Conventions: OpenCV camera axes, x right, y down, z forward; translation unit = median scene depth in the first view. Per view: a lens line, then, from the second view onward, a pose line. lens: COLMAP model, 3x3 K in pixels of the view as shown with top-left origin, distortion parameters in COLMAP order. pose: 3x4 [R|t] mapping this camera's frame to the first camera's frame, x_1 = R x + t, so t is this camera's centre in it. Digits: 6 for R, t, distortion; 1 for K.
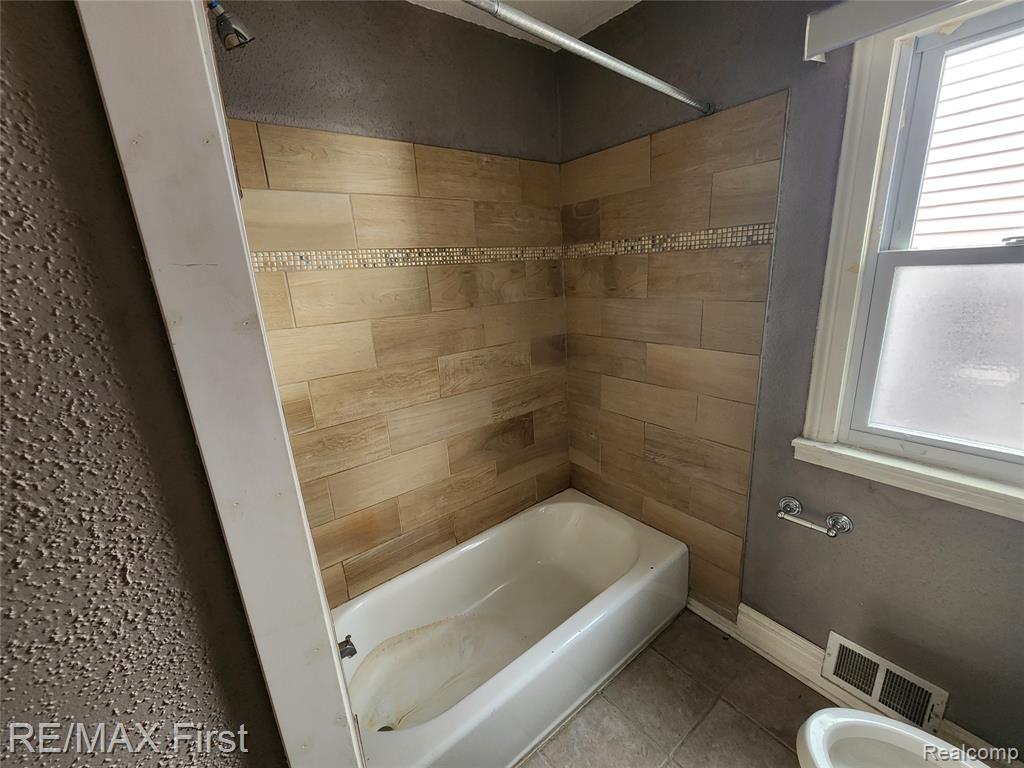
lens RADIAL K [[422.2, 0, 520.7], [0, 422.2, 388.8], [0, 0, 1]] dist [0.004700, 0.000546]
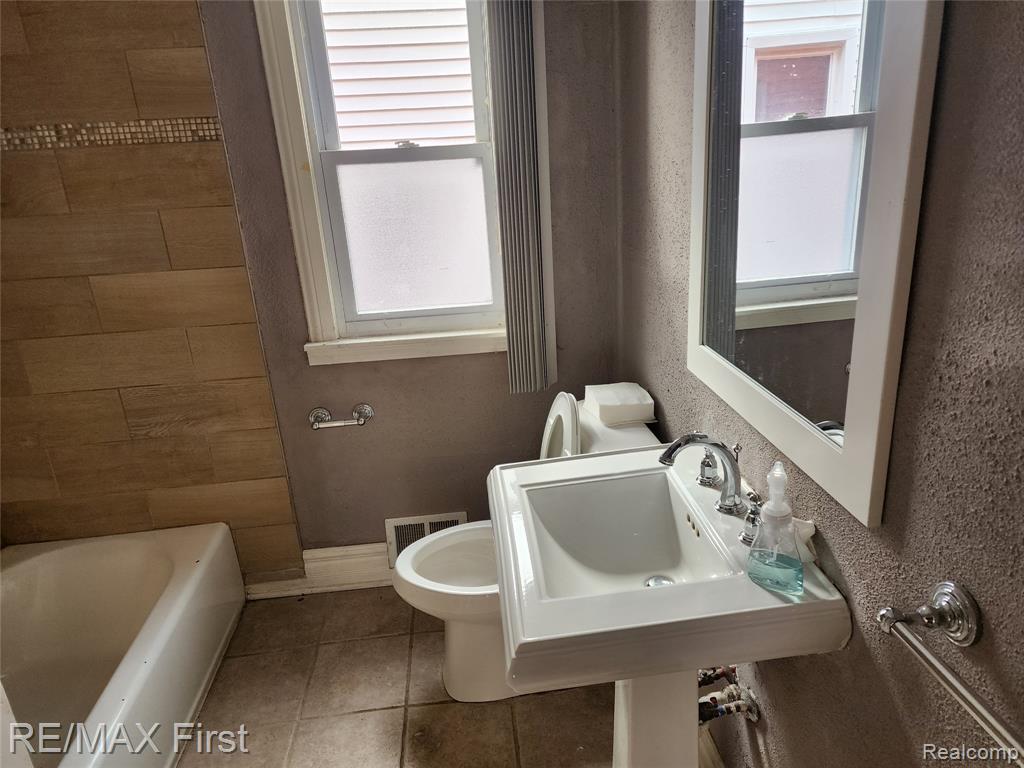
lens RADIAL K [[690.4, 0, 515.9], [0, 690.4, 382.2], [0, 0, 1]] dist [0.061043, -0.050945]
pose [[0.543840, -0.251476, 0.800624, -0.334921], [0.254138, 0.958598, 0.128468, 0.103530], [-0.799783, 0.133603, 0.585233, -0.266360]]
